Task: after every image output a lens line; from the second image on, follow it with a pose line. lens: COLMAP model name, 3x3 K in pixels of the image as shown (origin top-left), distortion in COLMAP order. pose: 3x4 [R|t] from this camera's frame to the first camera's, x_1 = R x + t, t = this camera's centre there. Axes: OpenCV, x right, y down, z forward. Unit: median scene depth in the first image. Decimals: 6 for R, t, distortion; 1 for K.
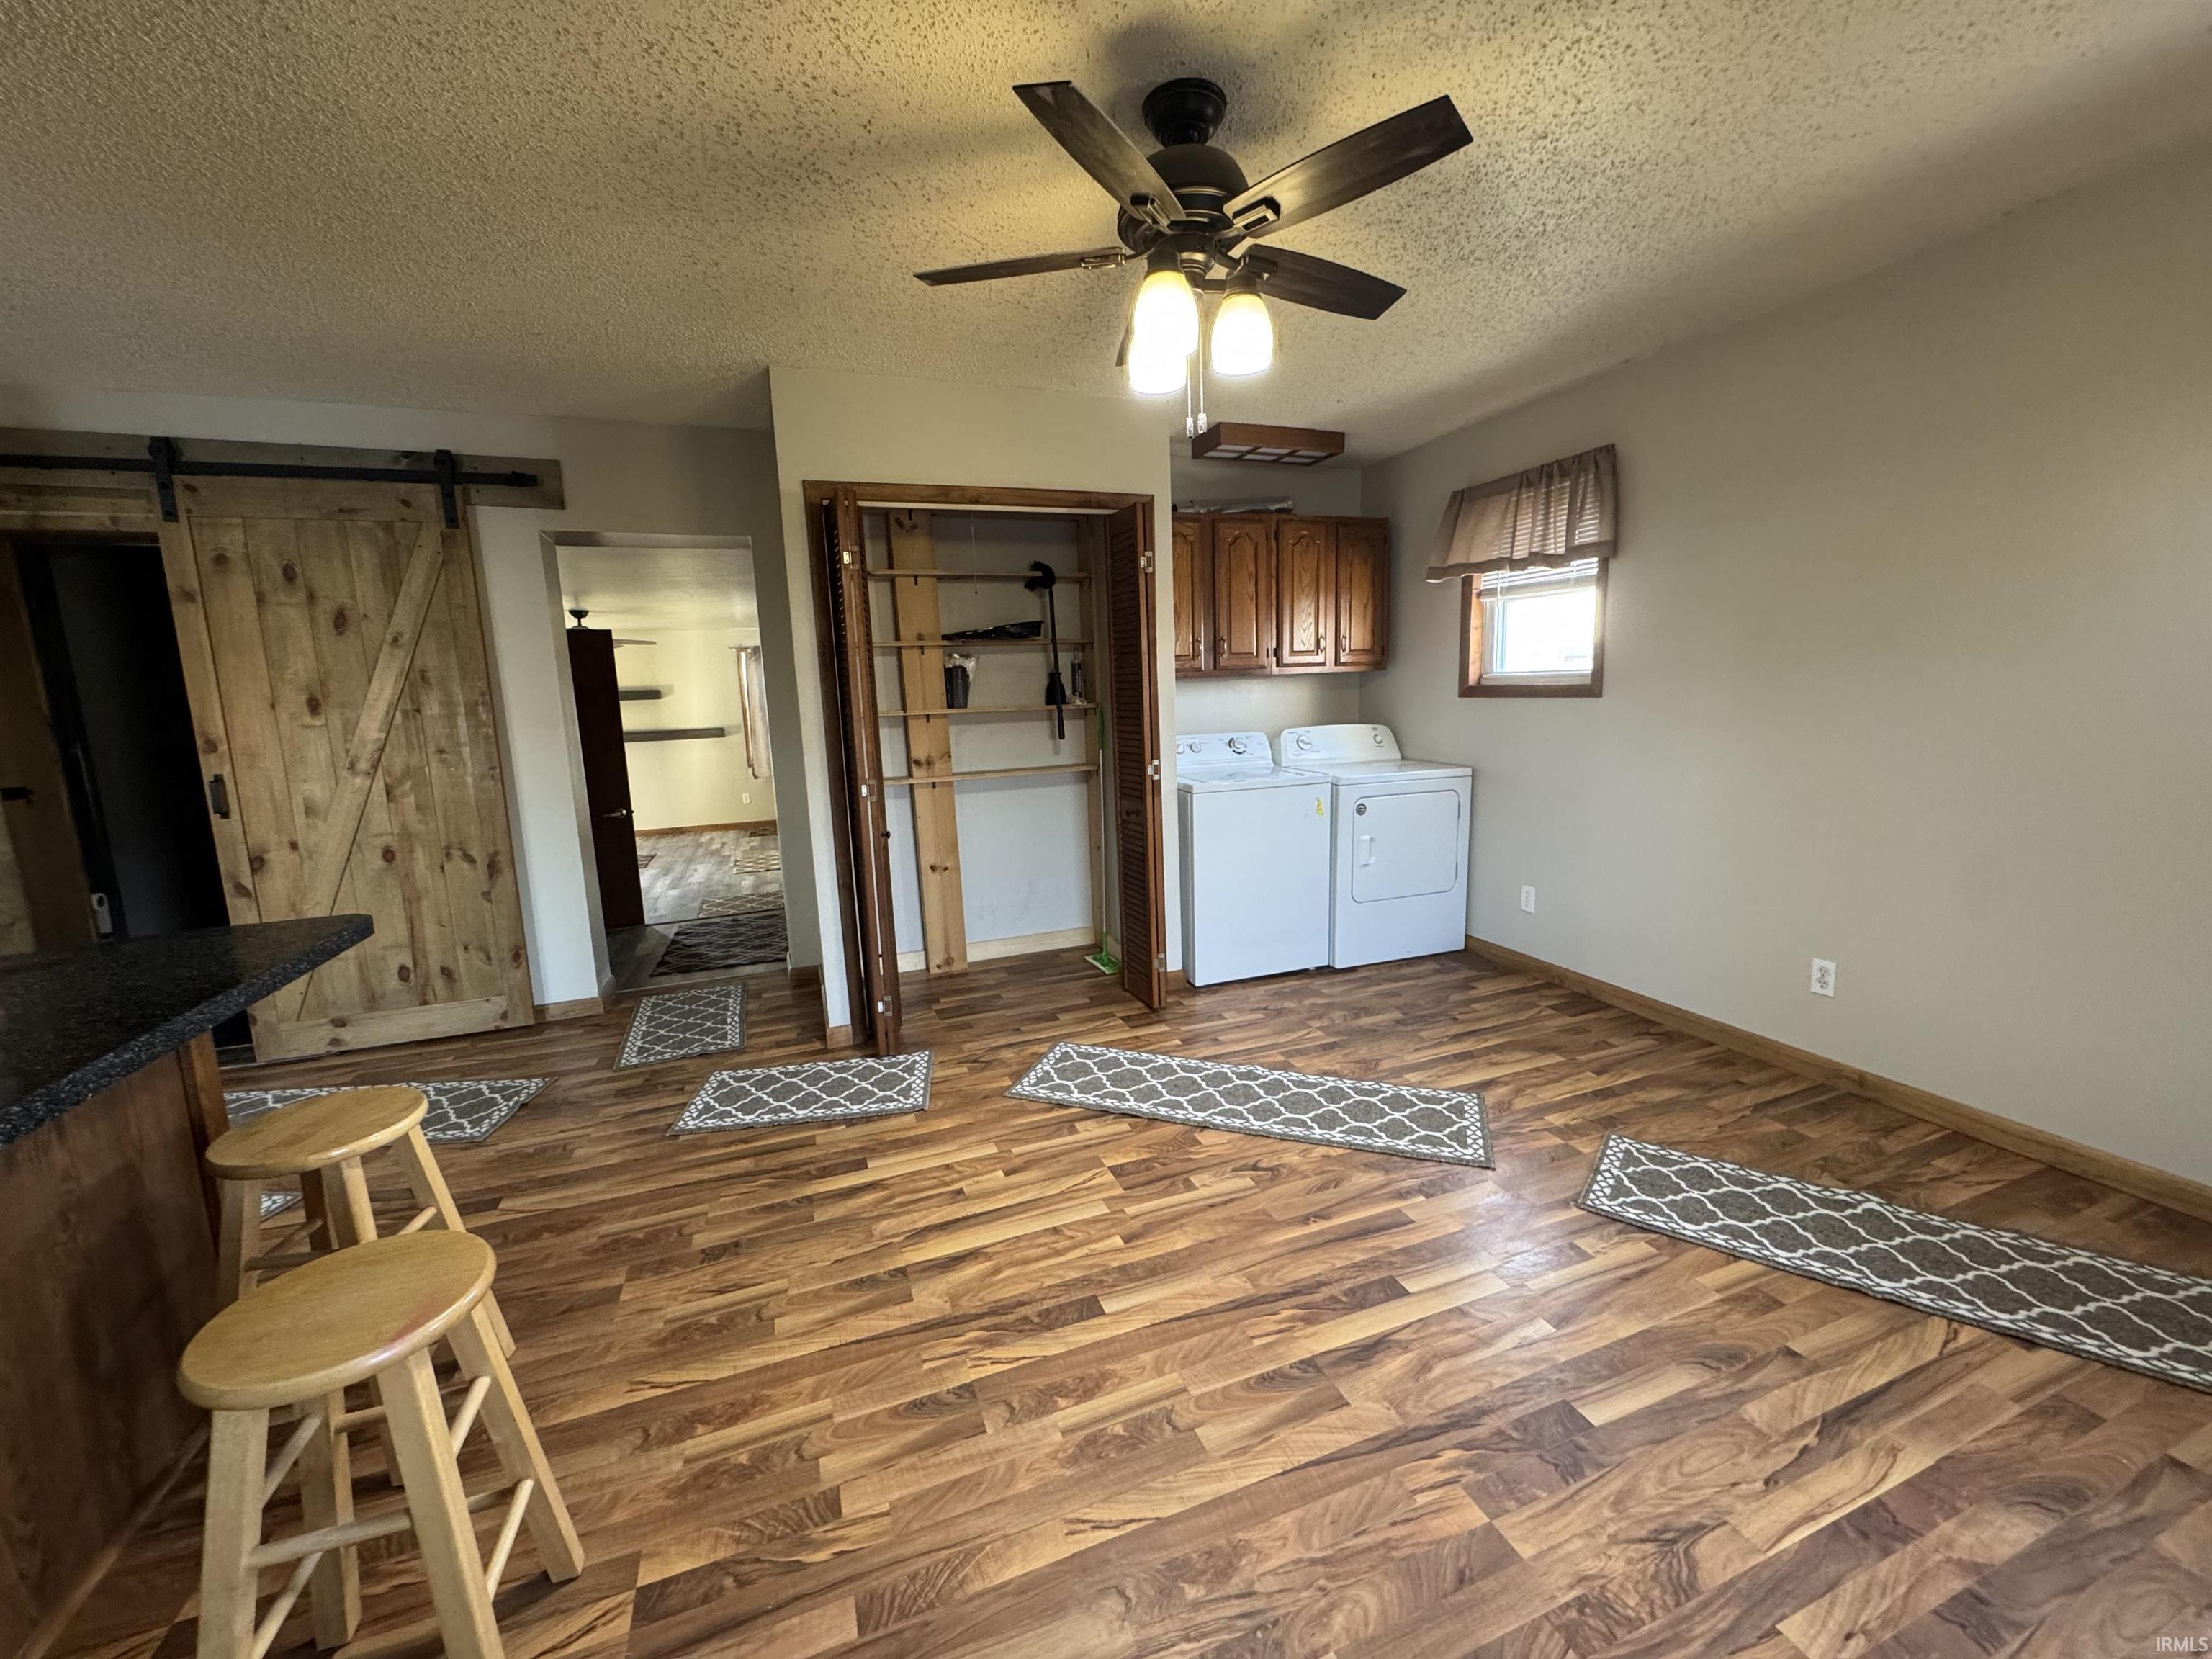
lens RADIAL K [[879.0, 0, 1111.2], [0, 879.0, 824.3], [0, 0, 1]] dist [-0.002043, -0.000115]
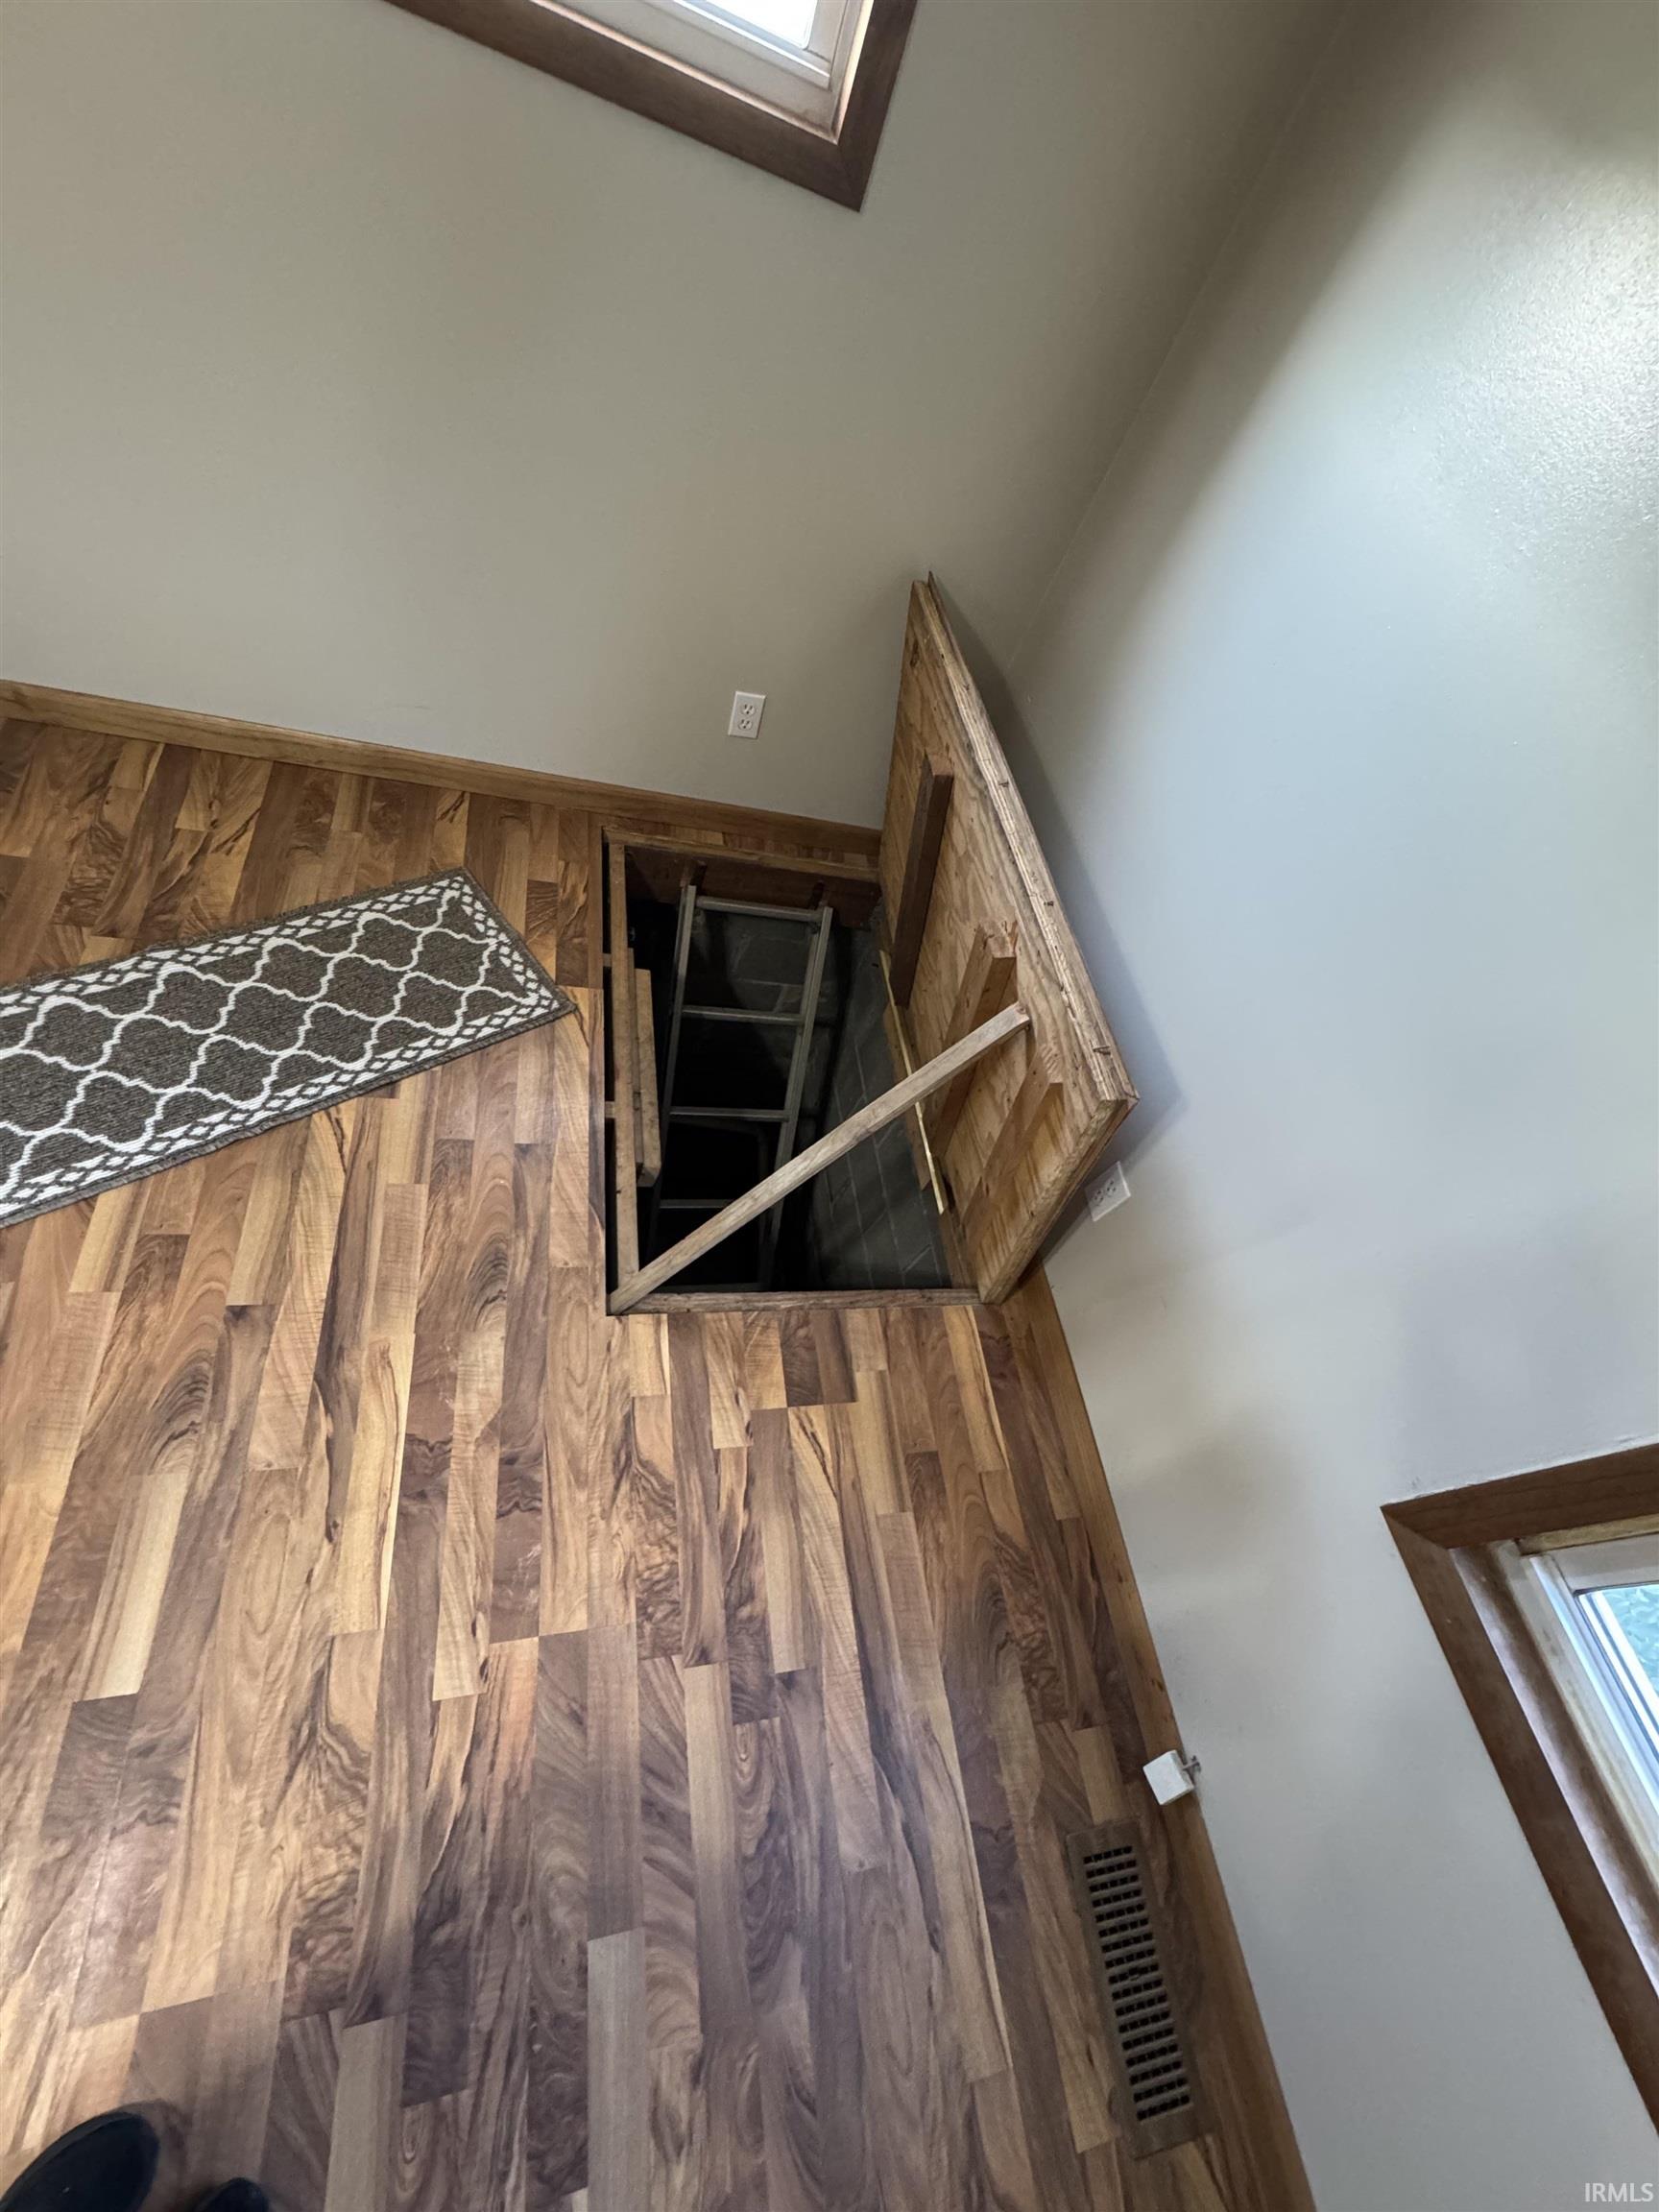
lens RADIAL K [[879.0, 0, 824.6], [0, 879.0, 1103.6], [0, 0, 1]] dist [-0.002043, -0.000115]
pose [[0.189055, -0.747389, 0.636921, 0.448720], [-0.181775, 0.610772, 0.770659, -0.188630], [-0.964995, -0.261473, -0.020388, 0.487184]]
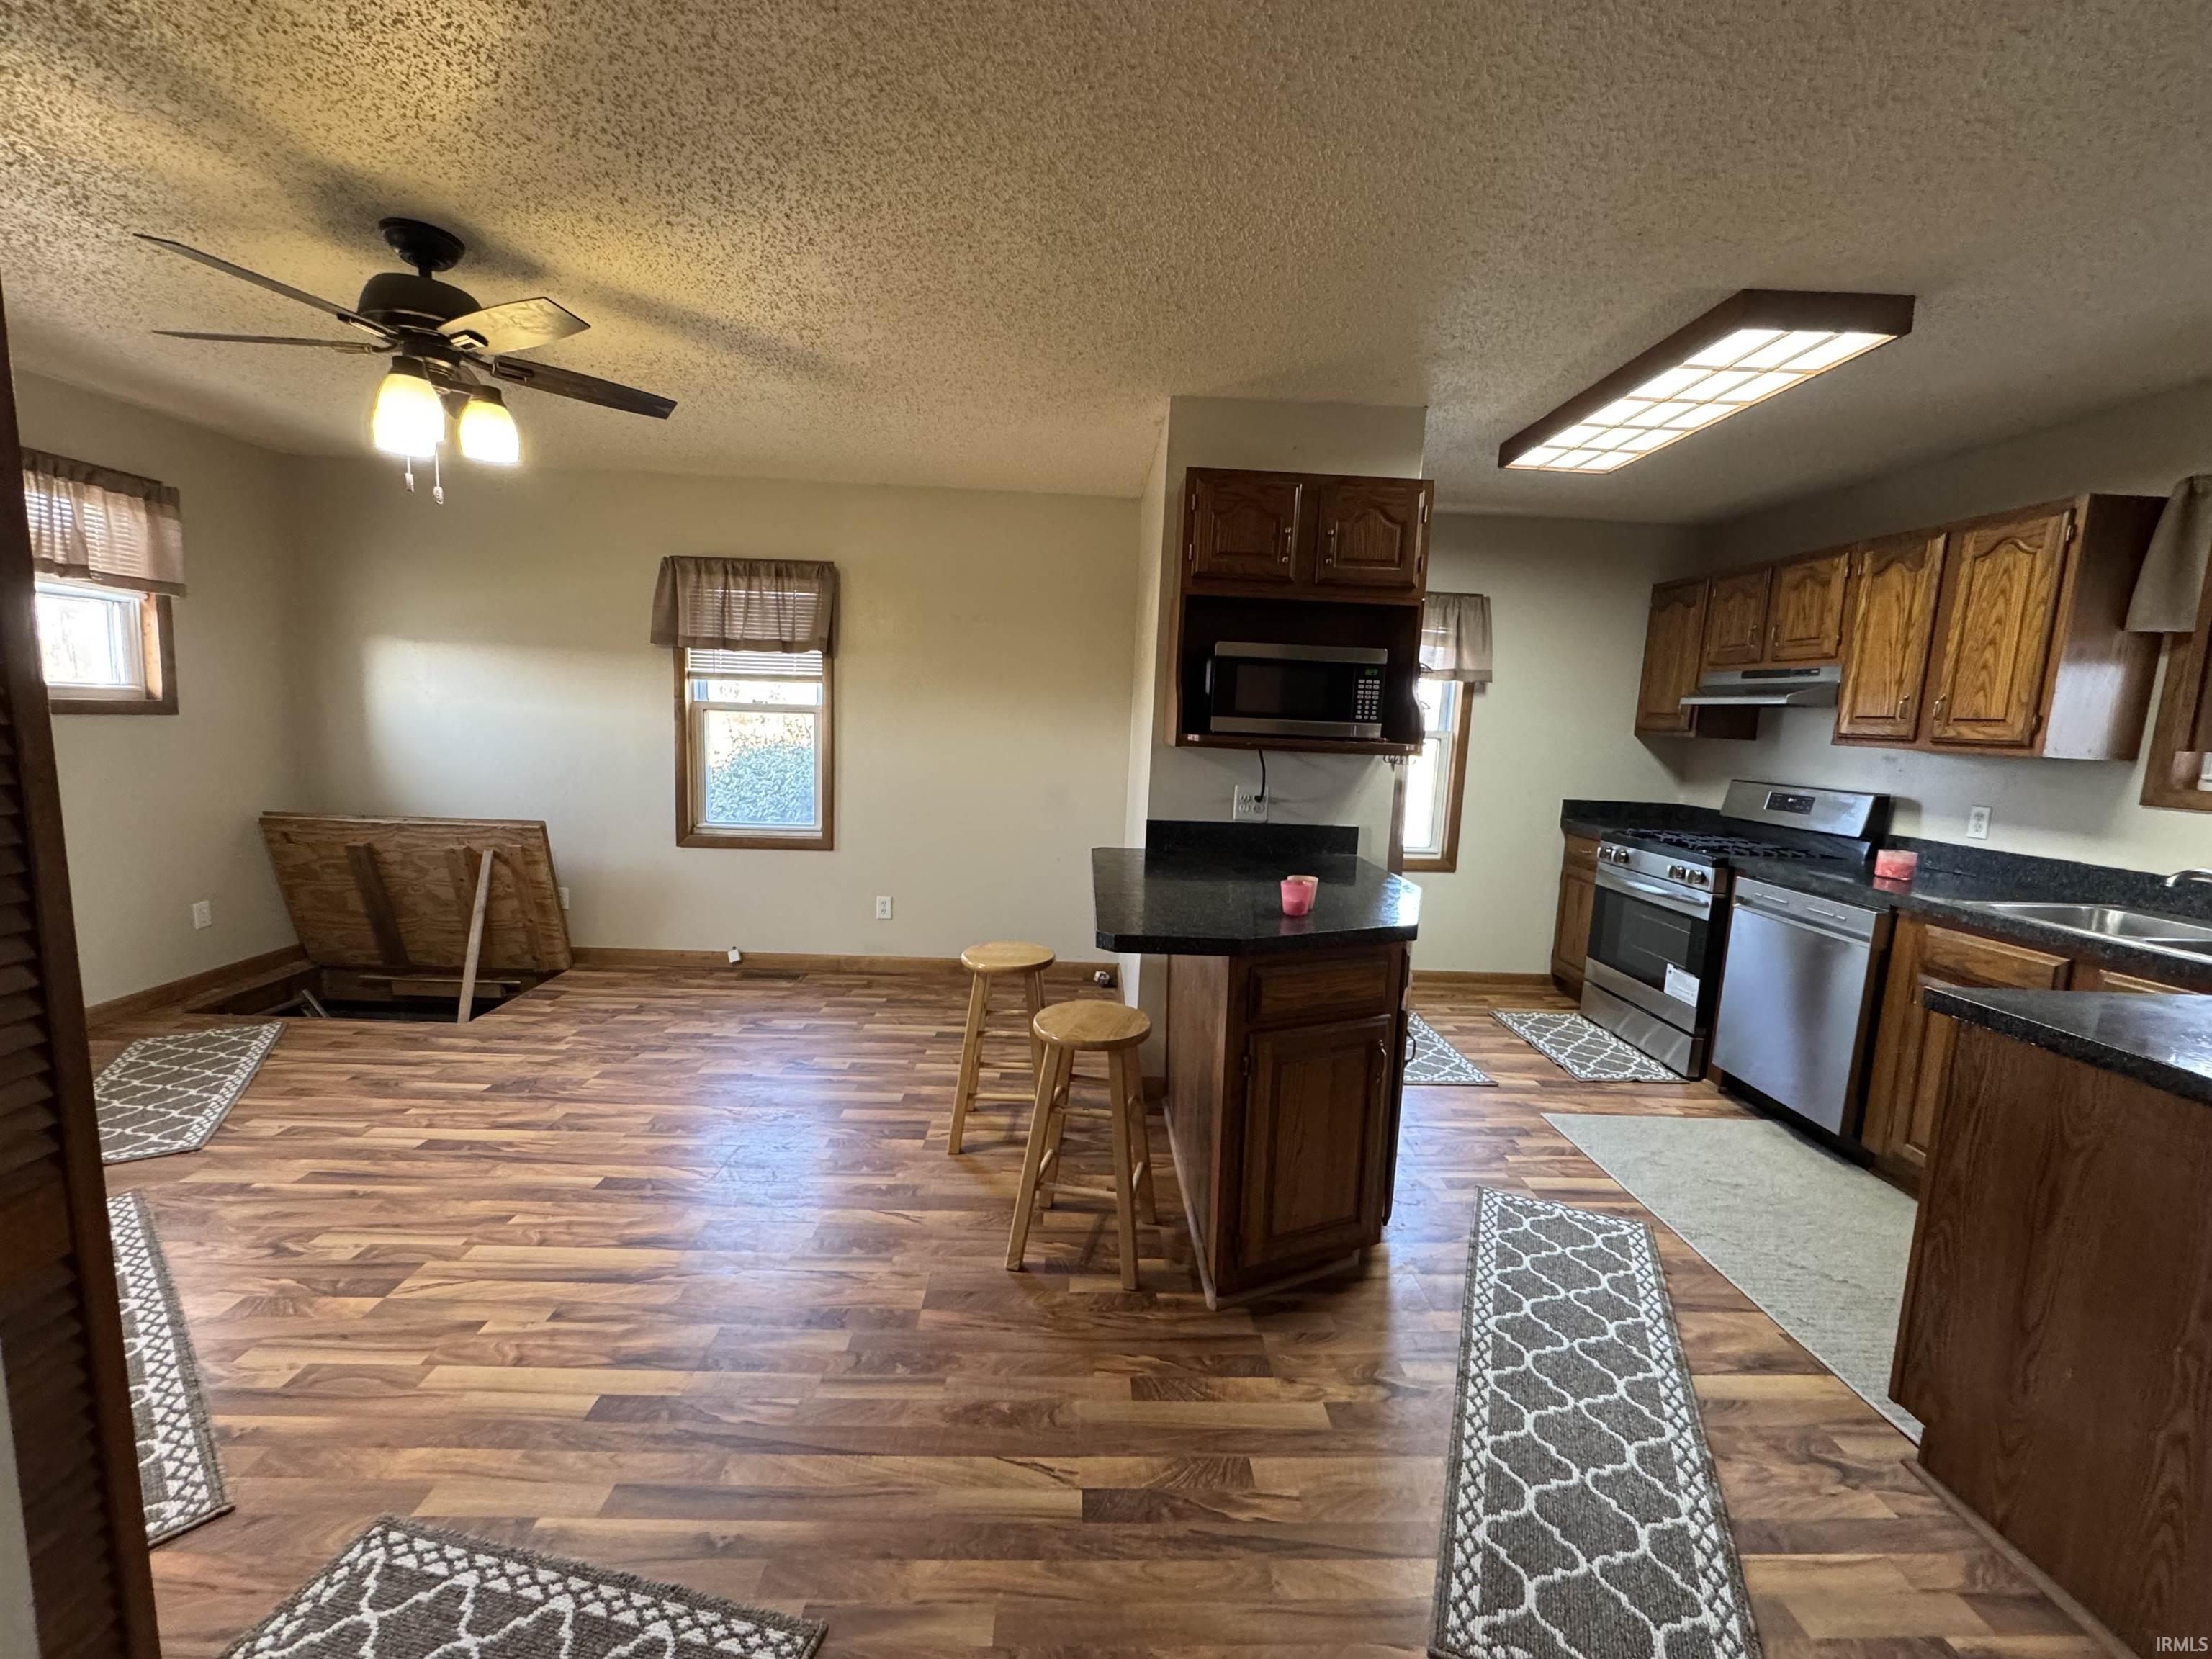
lens RADIAL K [[879.0, 0, 1113.9], [0, 879.0, 827.3], [0, 0, 1]] dist [-0.002043, -0.000115]
pose [[-0.948486, -0.043274, 0.313851, -1.092452], [0.040754, 0.965733, 0.256318, -0.257536], [-0.314188, 0.255905, -0.914220, 1.770053]]
